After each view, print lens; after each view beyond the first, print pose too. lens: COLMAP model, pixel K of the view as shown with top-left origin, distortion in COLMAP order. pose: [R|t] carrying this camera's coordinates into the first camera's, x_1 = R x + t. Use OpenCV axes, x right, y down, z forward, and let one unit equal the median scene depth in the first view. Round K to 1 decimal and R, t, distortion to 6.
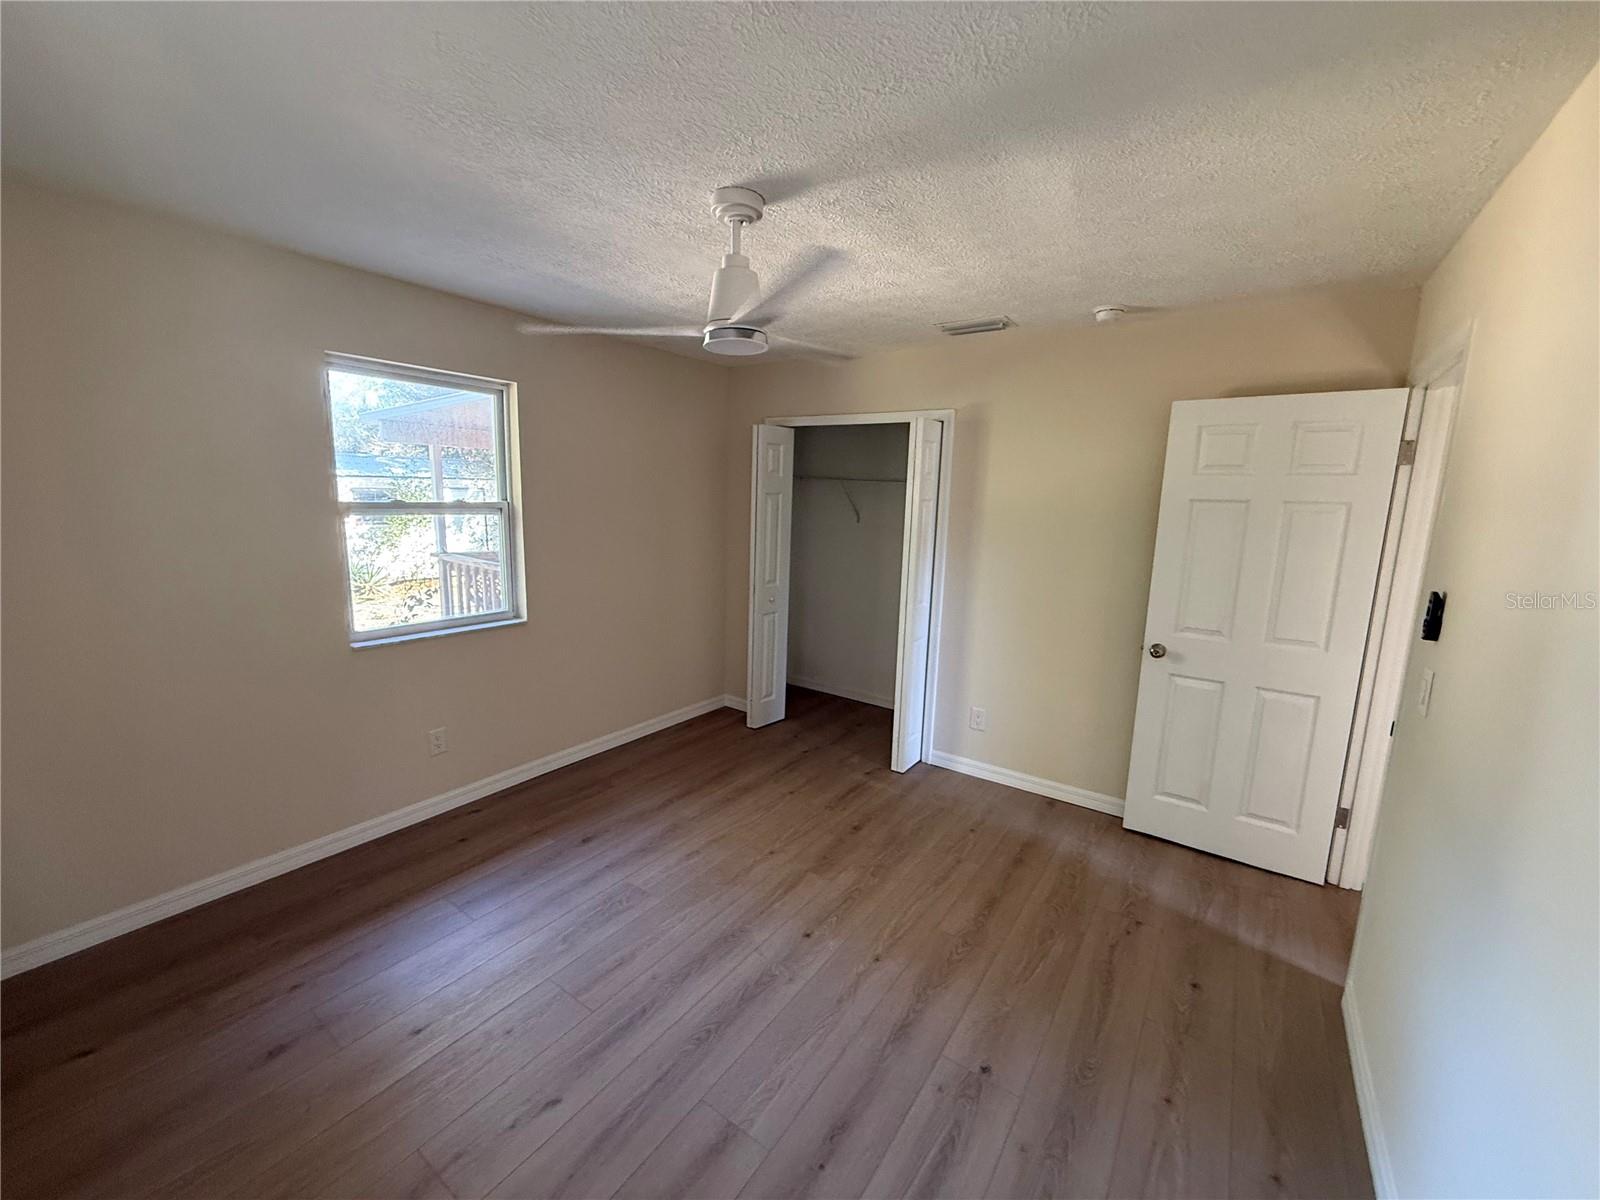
lens RADIAL K [[638.4, 0, 791.1], [0, 638.4, 600.2], [0, 0, 1]] dist [0.001002, -0.000044]
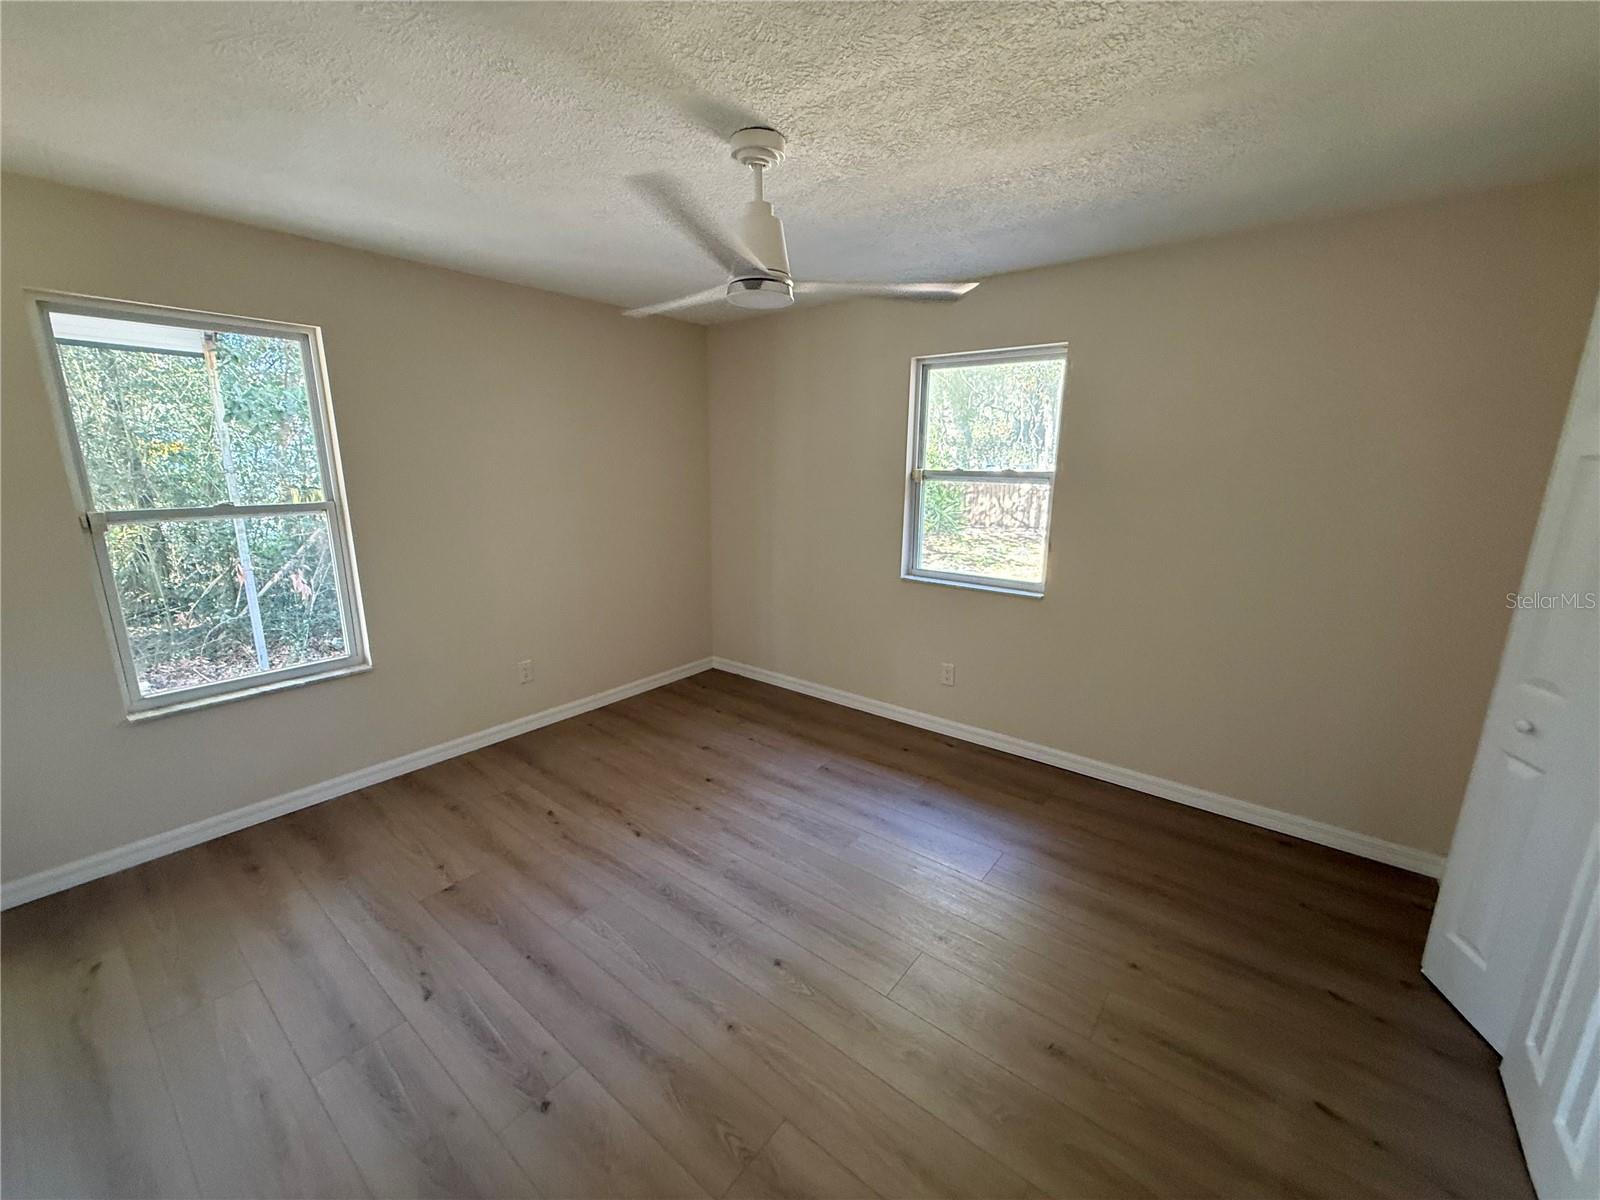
lens RADIAL K [[638.4, 0, 800.8], [0, 638.4, 599.0], [0, 0, 1]] dist [0.001002, -0.000044]
pose [[-0.049722, 0.193977, -0.979745, 0.857953], [-0.170976, 0.964825, 0.199700, -0.148706], [0.984020, 0.177442, -0.014808, 1.046194]]
